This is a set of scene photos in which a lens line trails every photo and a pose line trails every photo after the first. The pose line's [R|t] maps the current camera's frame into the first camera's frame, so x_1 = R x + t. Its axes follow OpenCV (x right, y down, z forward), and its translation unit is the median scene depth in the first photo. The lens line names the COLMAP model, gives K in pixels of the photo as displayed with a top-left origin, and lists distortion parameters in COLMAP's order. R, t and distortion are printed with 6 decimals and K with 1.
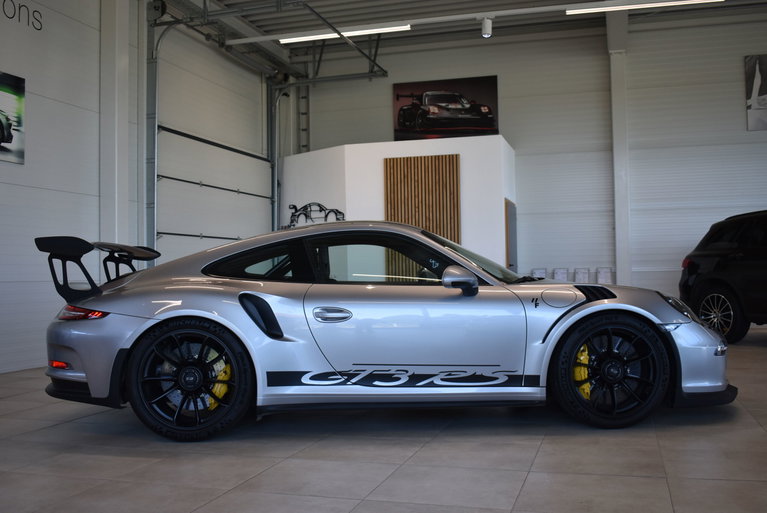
lens RADIAL K [[778.9, 0, 383.5], [0, 778.9, 256.5], [0, 0, 1]] dist [-0.065856, 0.002124]
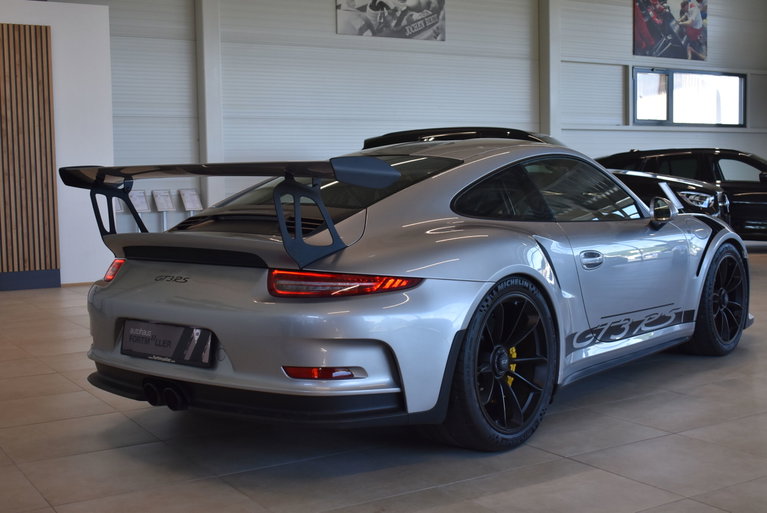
lens RADIAL K [[999.8, 0, 383.5], [0, 999.8, 256.5], [0, 0, 1]] dist [-0.019229, -0.020033]
pose [[0.665318, -0.057754, 0.744322, -0.535172], [-0.008851, 0.996323, 0.085218, -0.008568], [-0.746507, -0.063285, 0.662361, 0.256364]]
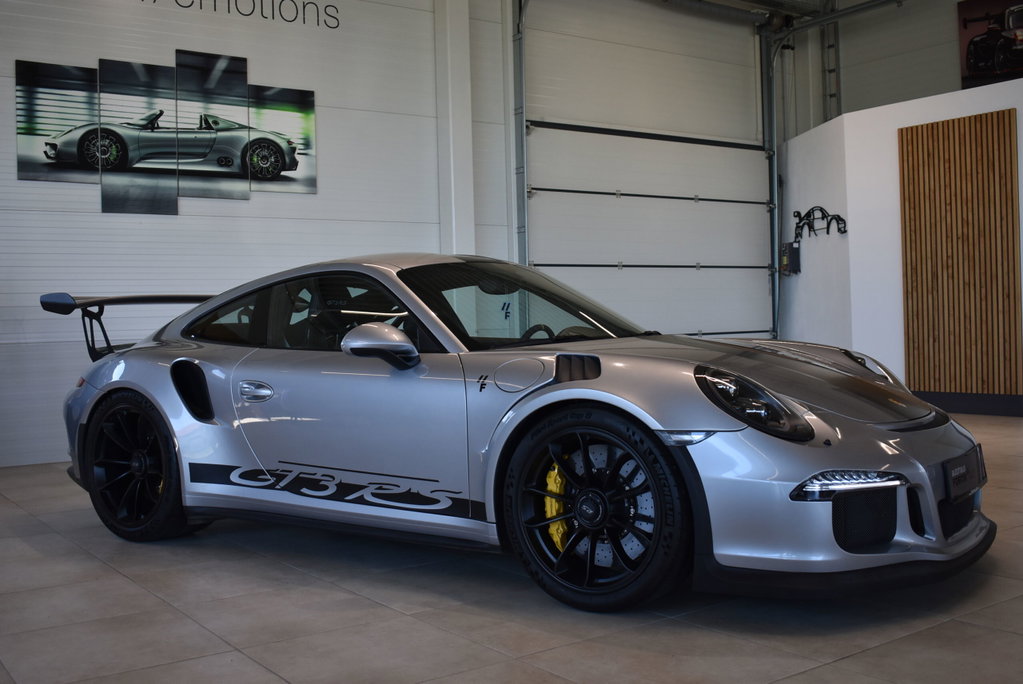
lens RADIAL K [[1059.5, 0, 511.5], [0, 1059.5, 342.0], [0, 0, 1]] dist [-0.069566, 0.001915]
pose [[0.791815, 0.004773, -0.610742, 0.393524], [0.030038, 0.998455, 0.046747, -0.005578], [0.610022, -0.055360, 0.790448, 0.200677]]
